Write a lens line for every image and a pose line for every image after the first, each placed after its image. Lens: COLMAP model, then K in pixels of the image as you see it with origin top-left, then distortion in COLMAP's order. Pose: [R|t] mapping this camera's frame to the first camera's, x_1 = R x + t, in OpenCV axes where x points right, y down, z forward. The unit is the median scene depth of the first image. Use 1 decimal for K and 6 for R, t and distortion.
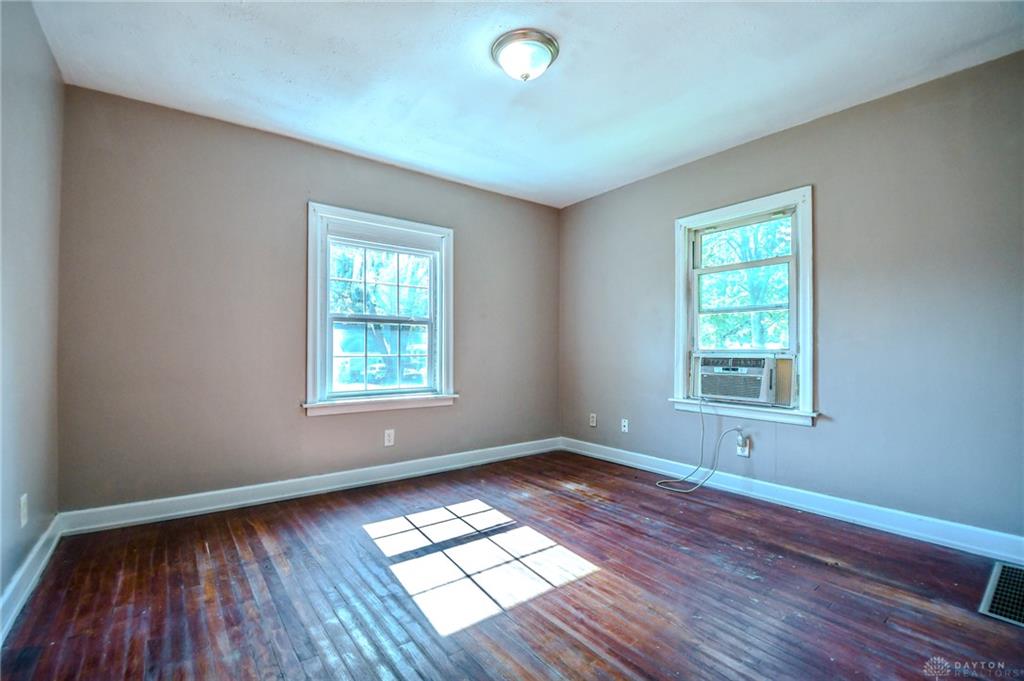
lens RADIAL K [[440.2, 0, 499.0], [0, 440.2, 347.6], [0, 0, 1]] dist [0.013313, -0.021740]
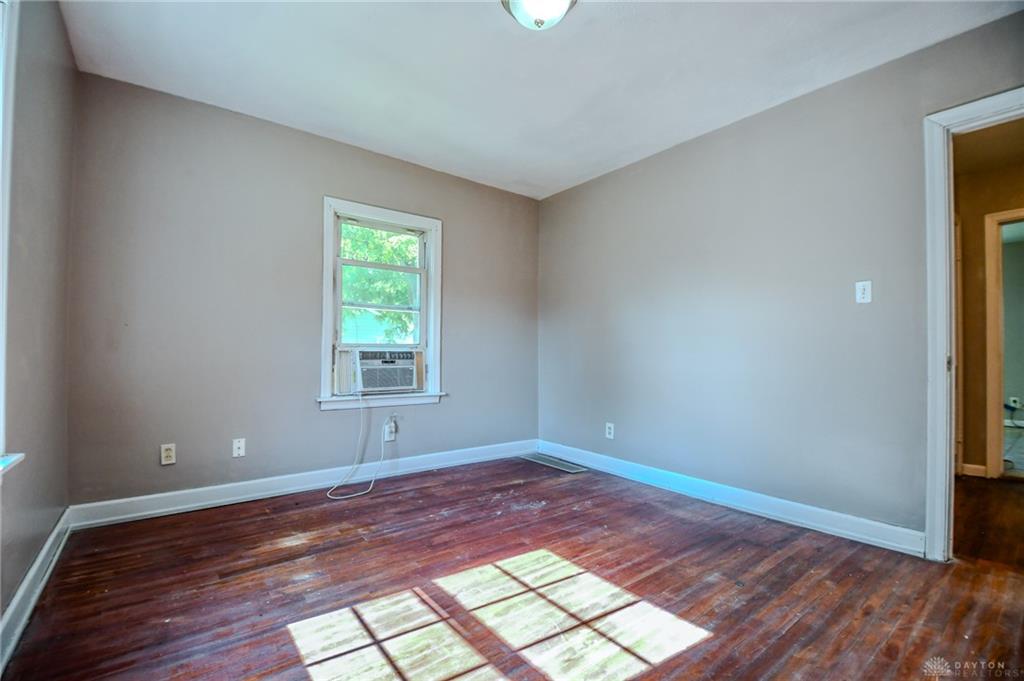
lens RADIAL K [[440.2, 0, 499.0], [0, 440.2, 347.6], [0, 0, 1]] dist [0.013313, -0.021740]
pose [[0.007278, 0.009835, 0.999925, -0.572175], [-0.010522, 0.999897, -0.009758, 0.022842], [-0.999918, -0.010450, 0.007381, 0.762201]]
